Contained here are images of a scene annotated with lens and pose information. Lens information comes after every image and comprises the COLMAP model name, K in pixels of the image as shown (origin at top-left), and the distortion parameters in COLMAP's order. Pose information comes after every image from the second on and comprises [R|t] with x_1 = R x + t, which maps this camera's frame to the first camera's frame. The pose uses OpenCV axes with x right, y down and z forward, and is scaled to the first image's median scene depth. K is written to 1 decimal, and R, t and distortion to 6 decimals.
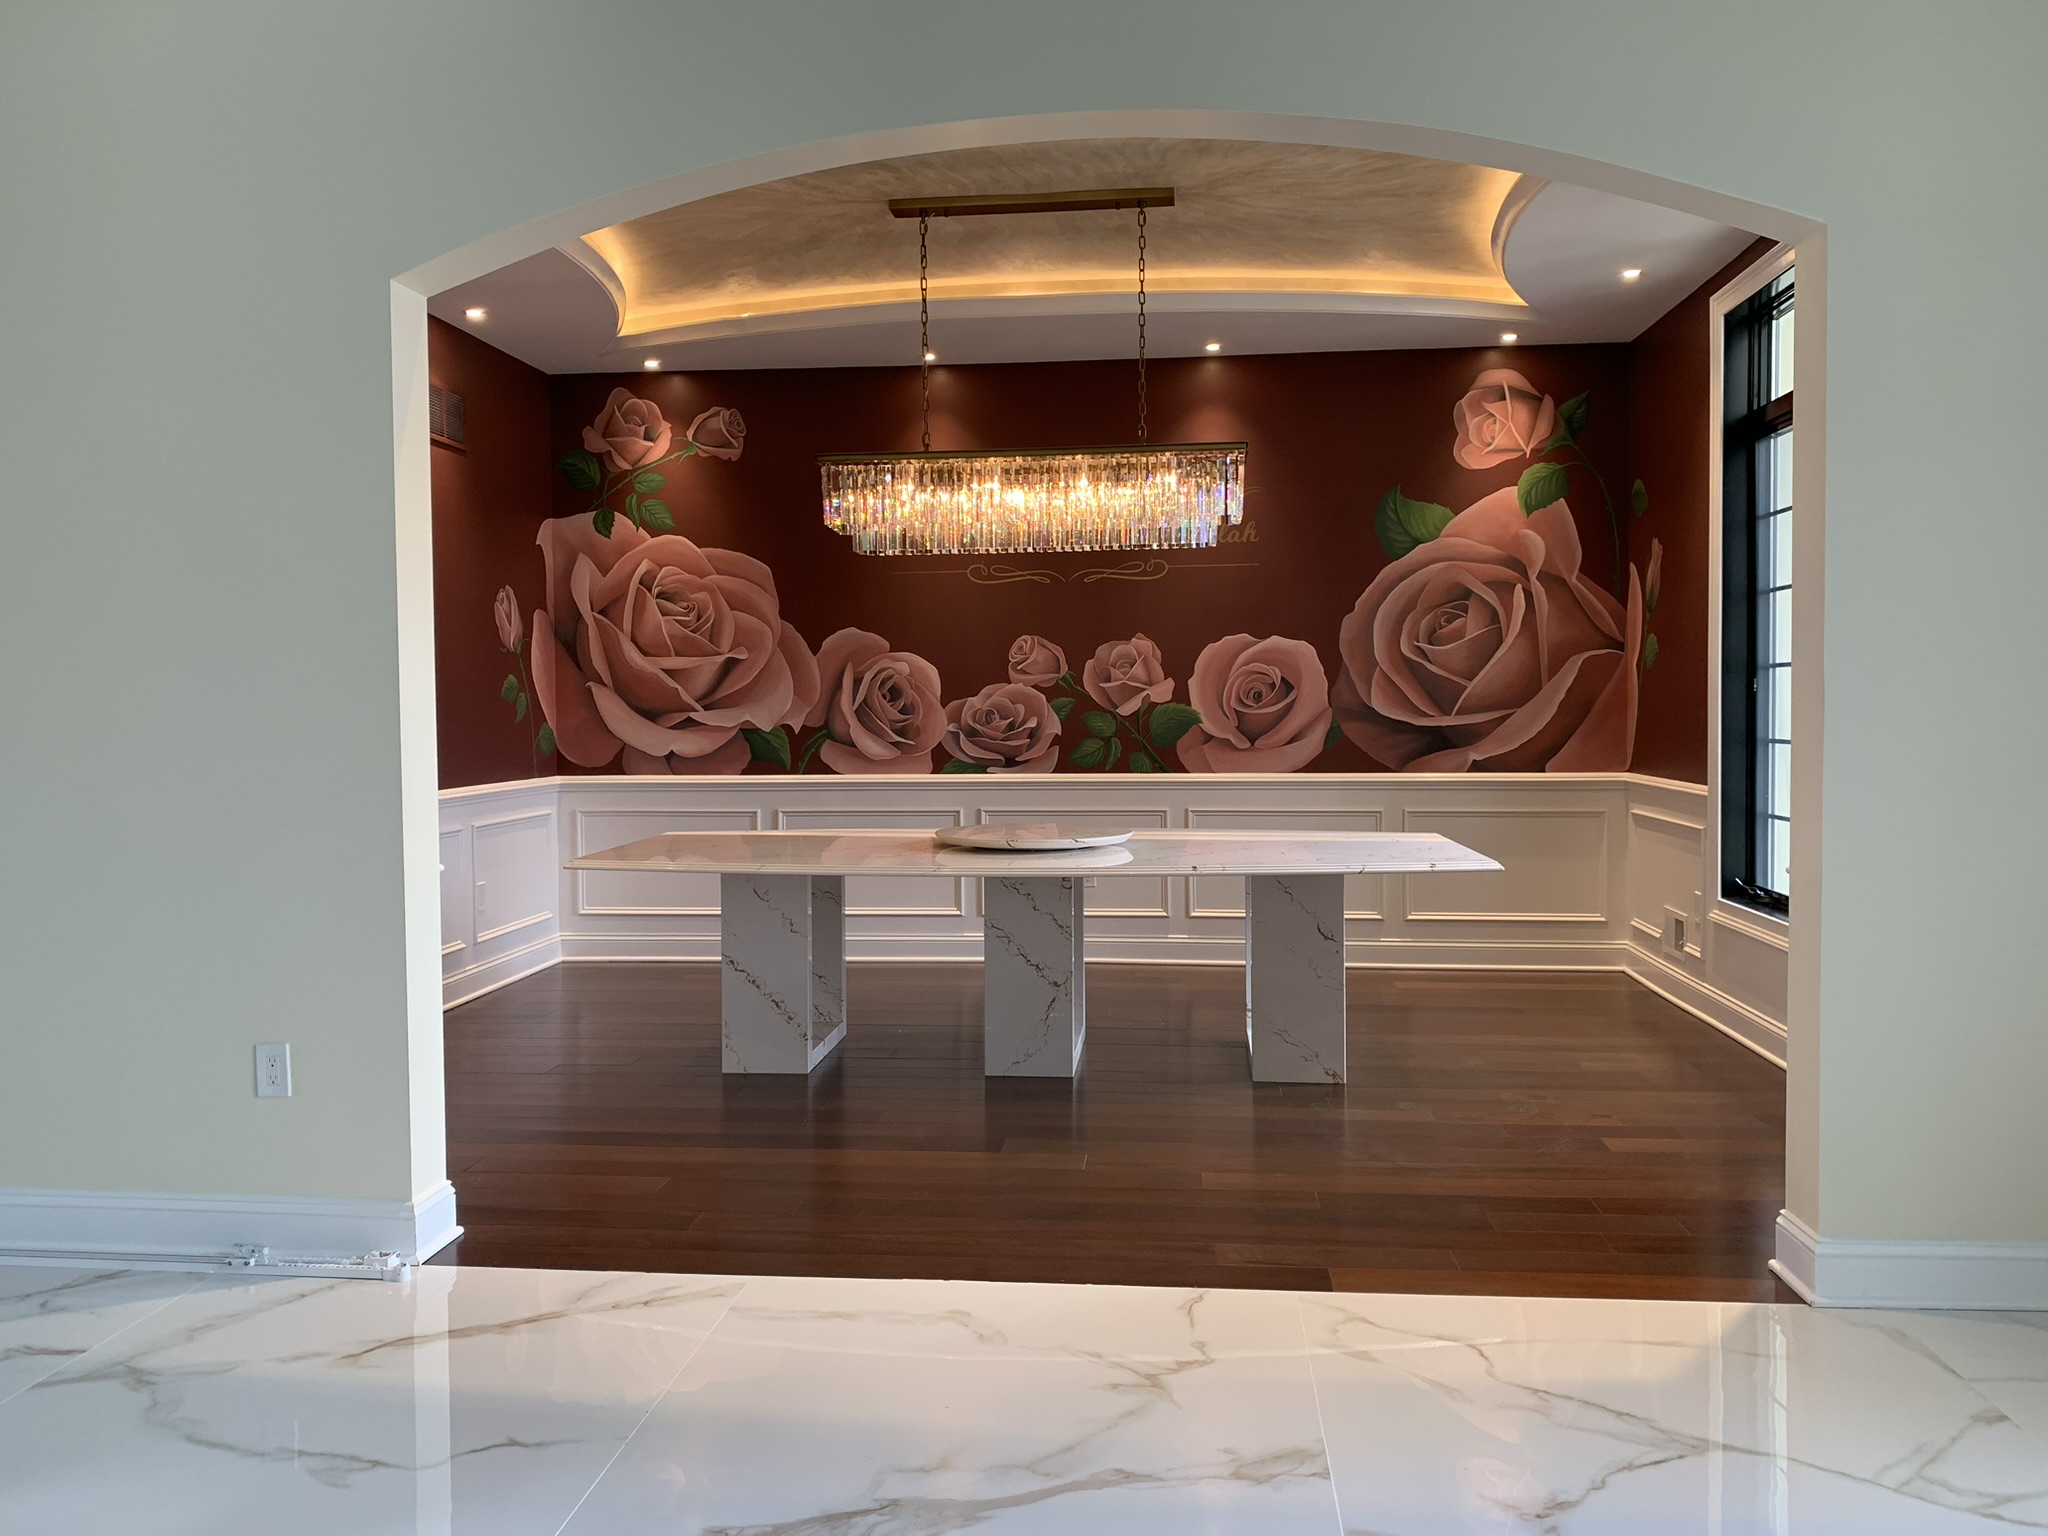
lens RADIAL K [[1558.7, 0, 1034.0], [0, 1558.7, 779.7], [0, 0, 1]] dist [0.043313, -0.080980]
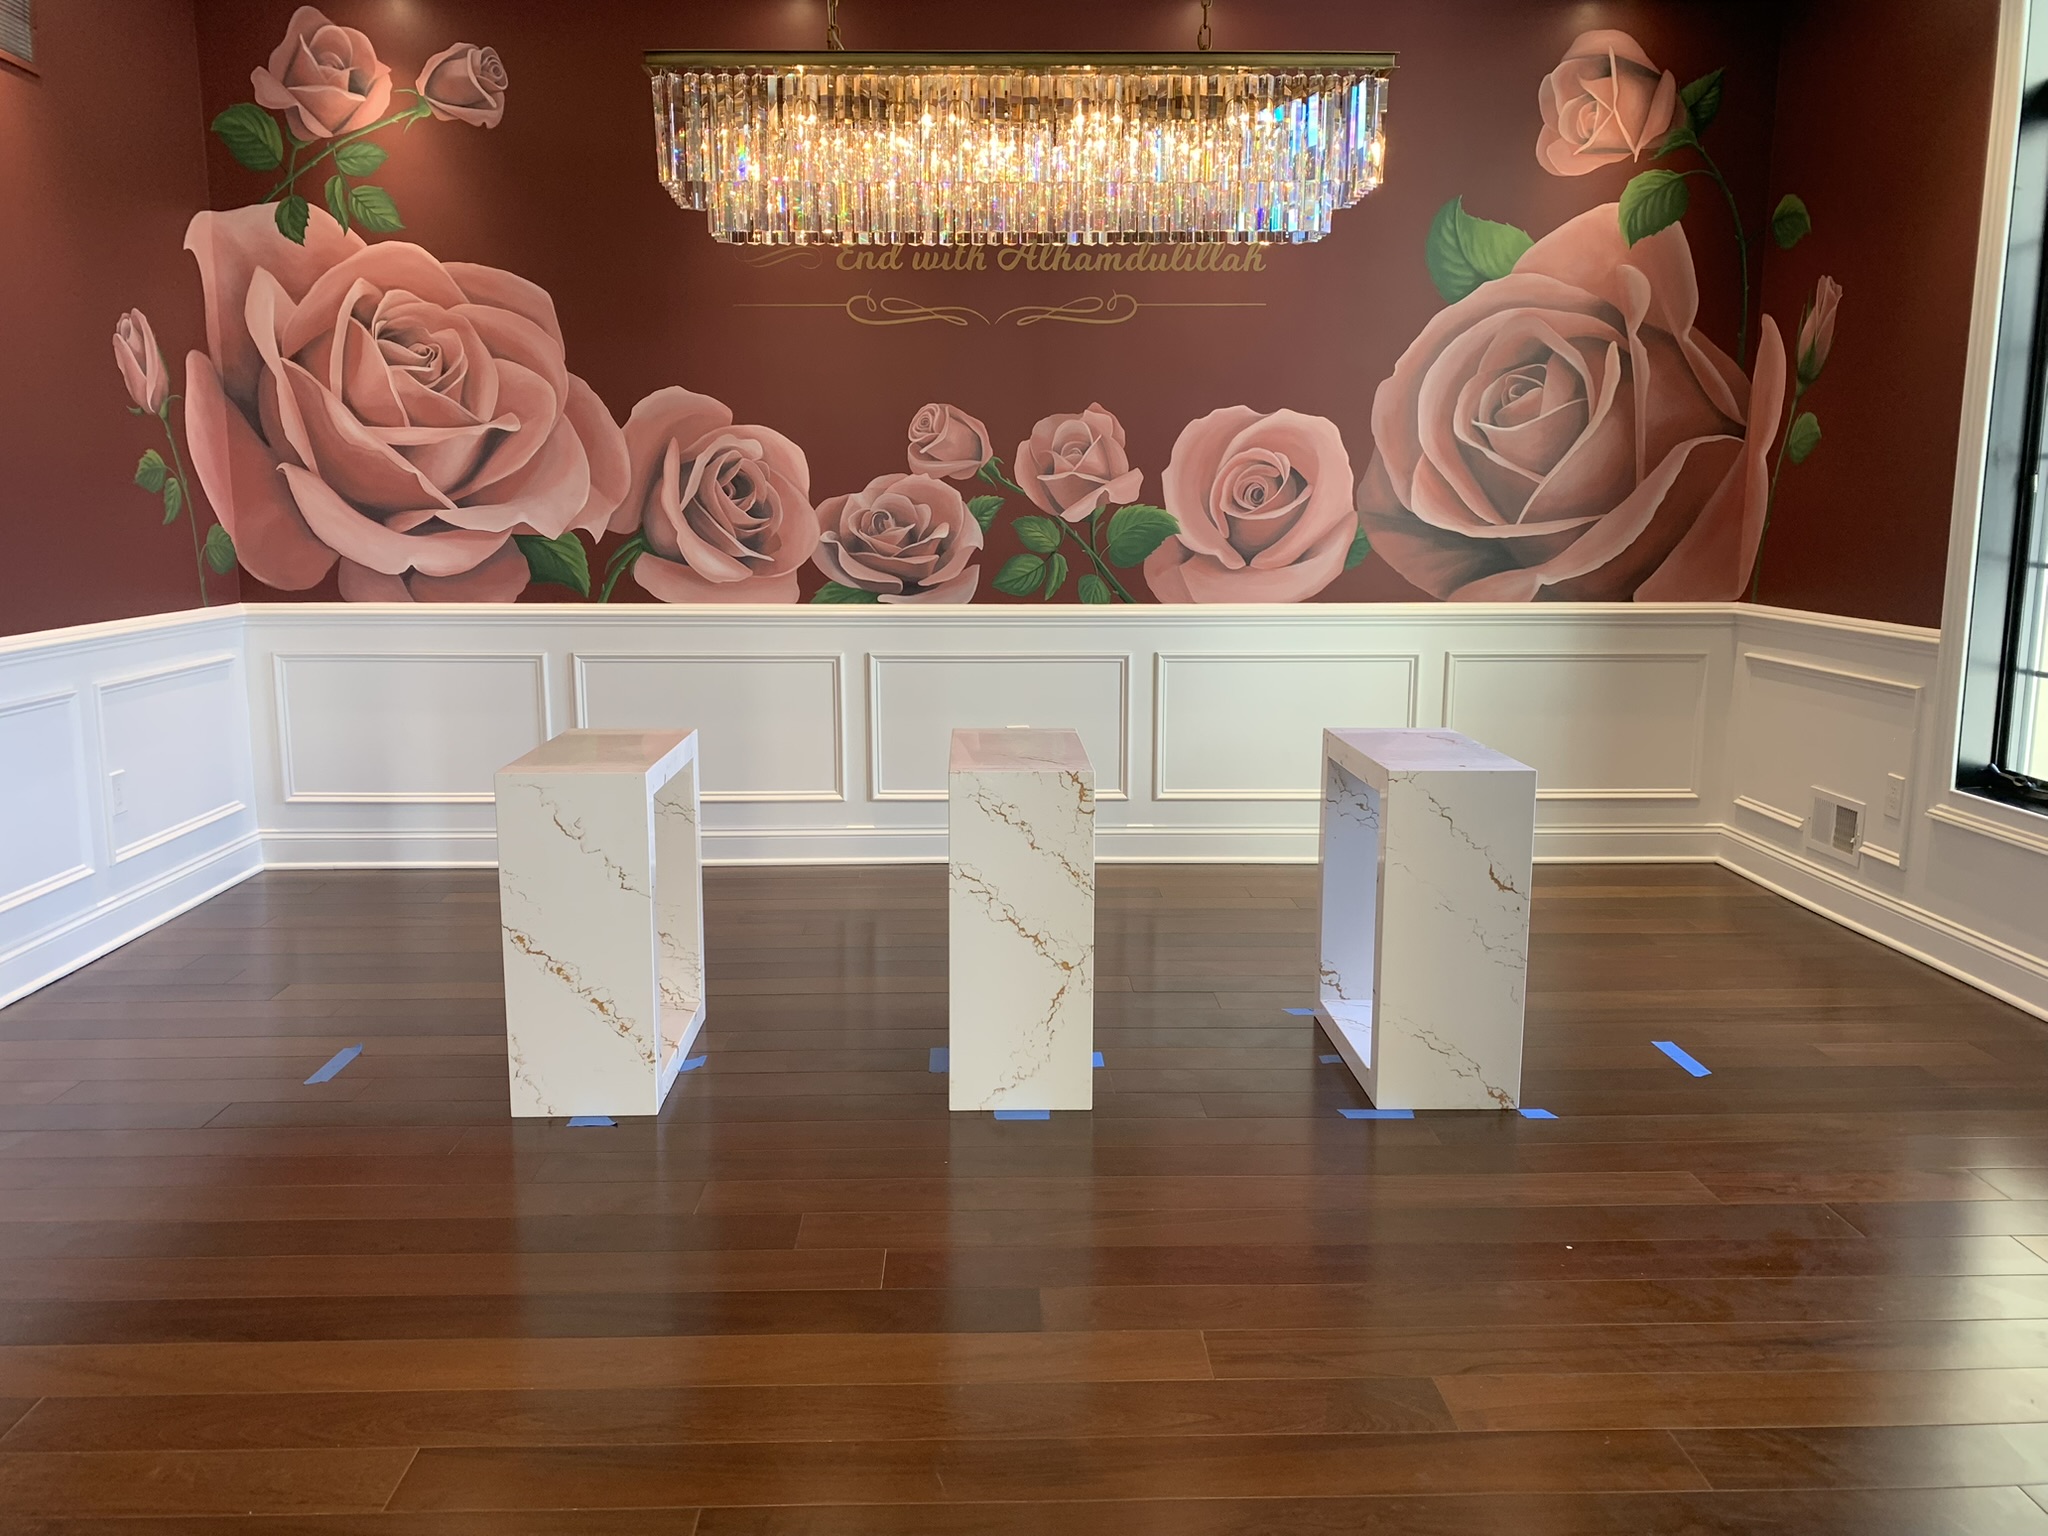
lens RADIAL K [[1558.7, 0, 1013.8], [0, 1558.7, 765.5], [0, 0, 1]] dist [0.043313, -0.080980]
pose [[0.992077, -0.011706, 0.125088, -0.059035], [-0.002922, 0.993231, 0.116120, -0.013159], [-0.125600, -0.115566, 0.985327, 0.290048]]
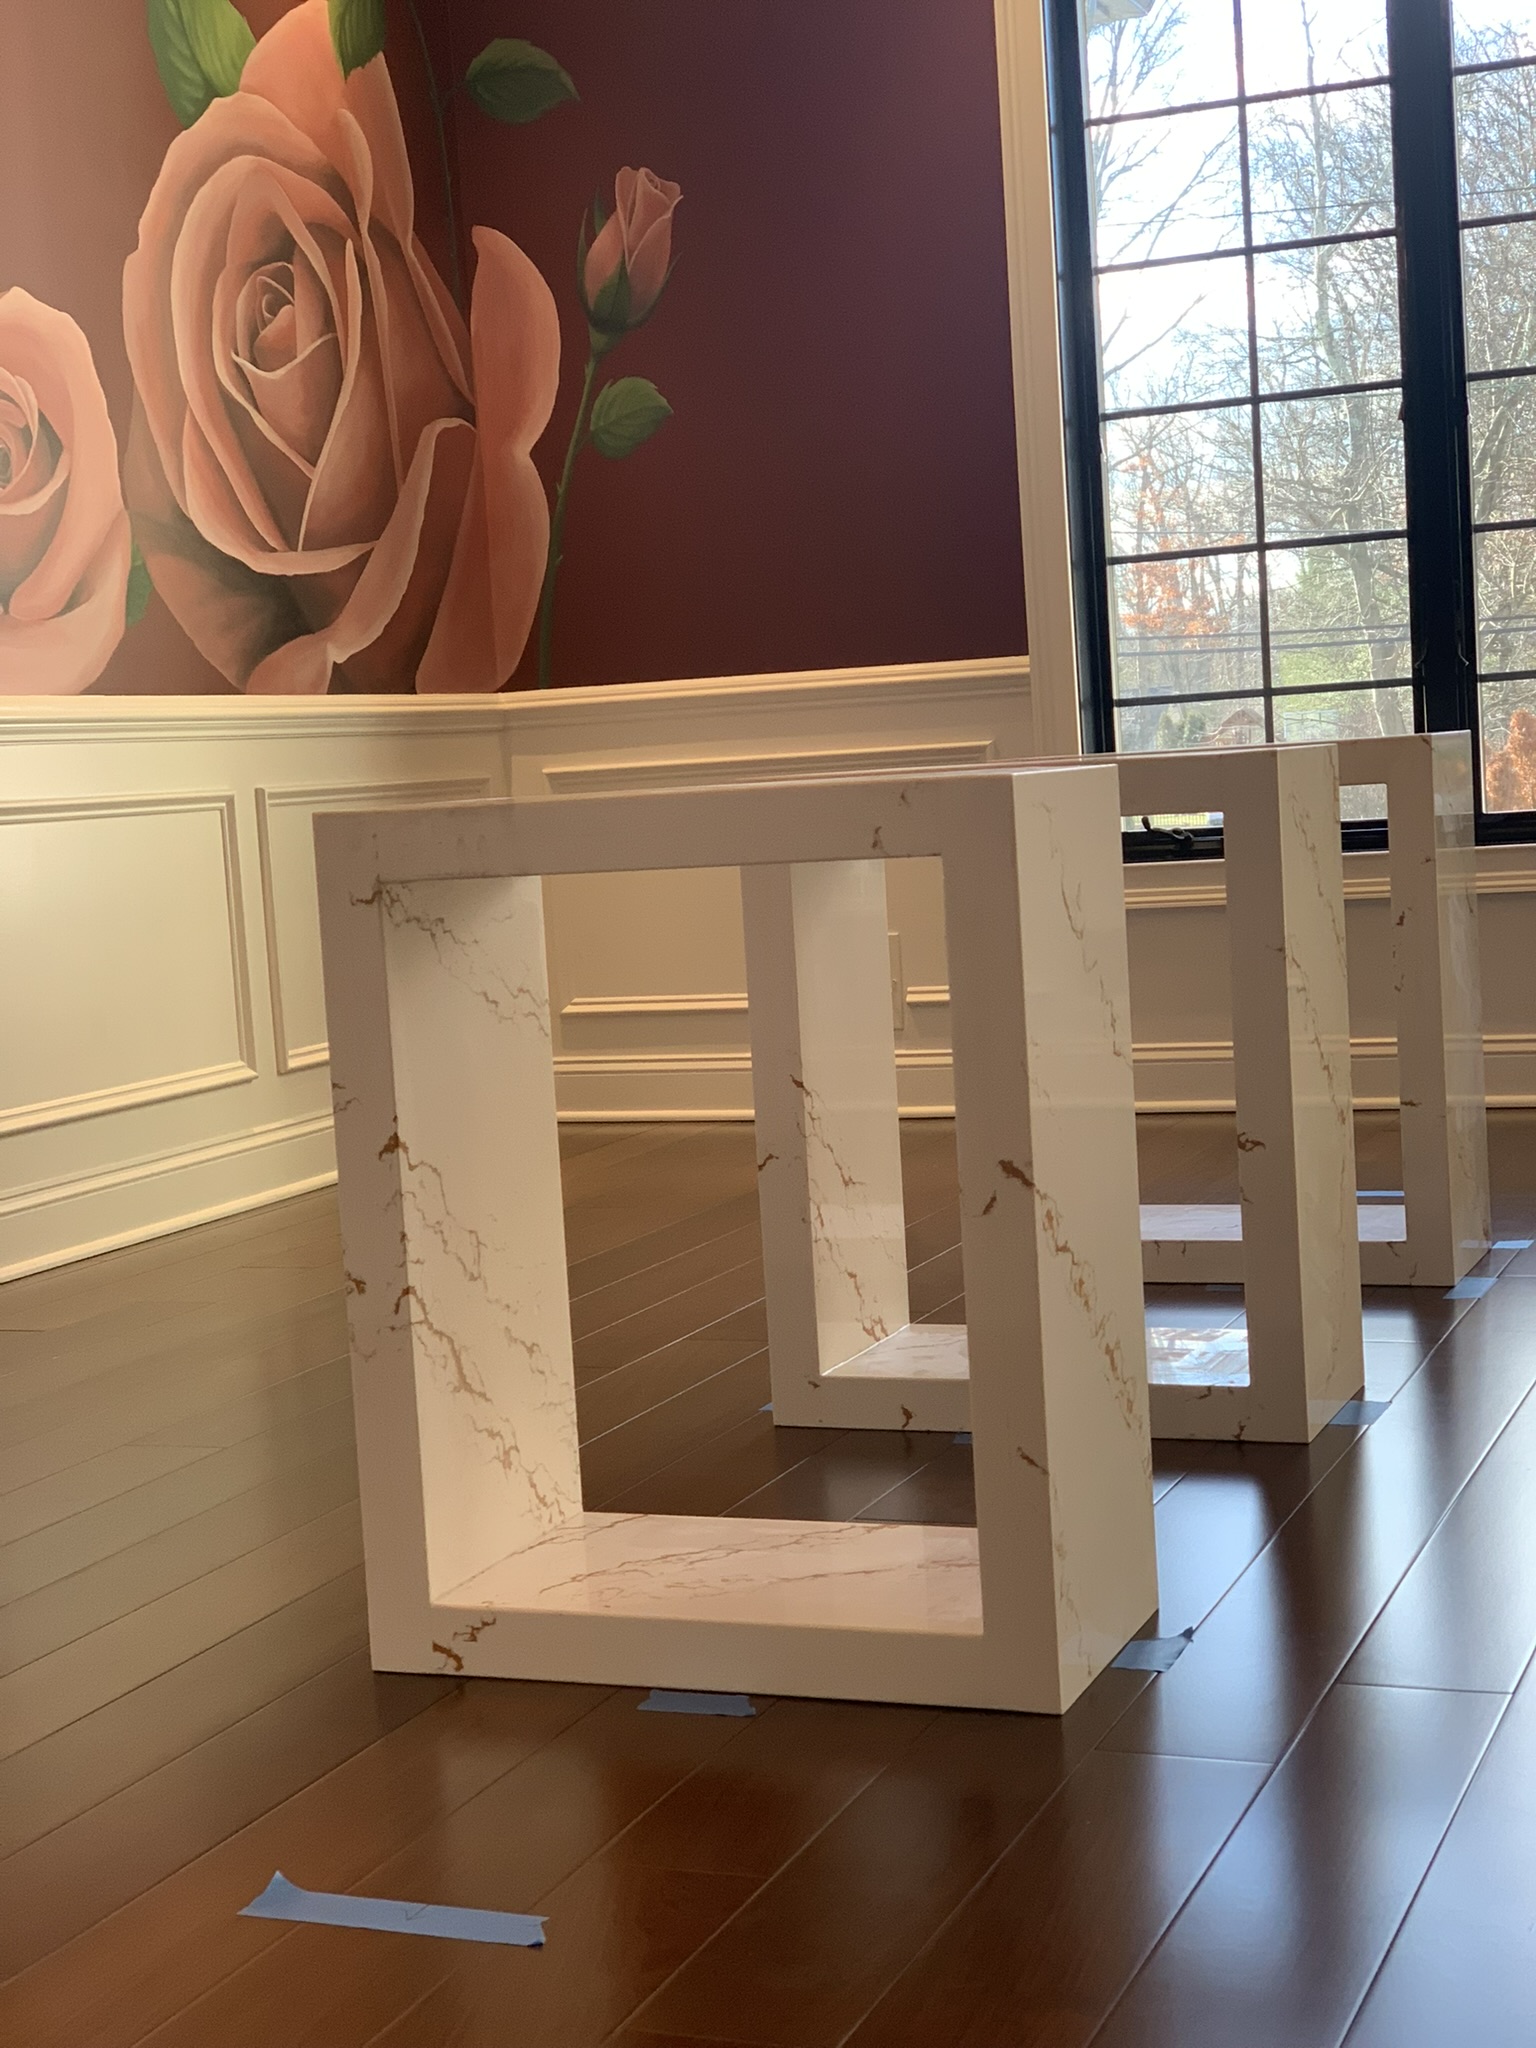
lens RADIAL K [[3043.5, 0, 803.4], [0, 3043.5, 1058.0], [0, 0, 1]] dist [0.030764, 0.000000]
pose [[0.282346, -0.102580, 0.953812, -0.446899], [0.108071, 0.991338, 0.074625, 0.042736], [-0.953206, 0.082009, 0.290986, 0.653754]]
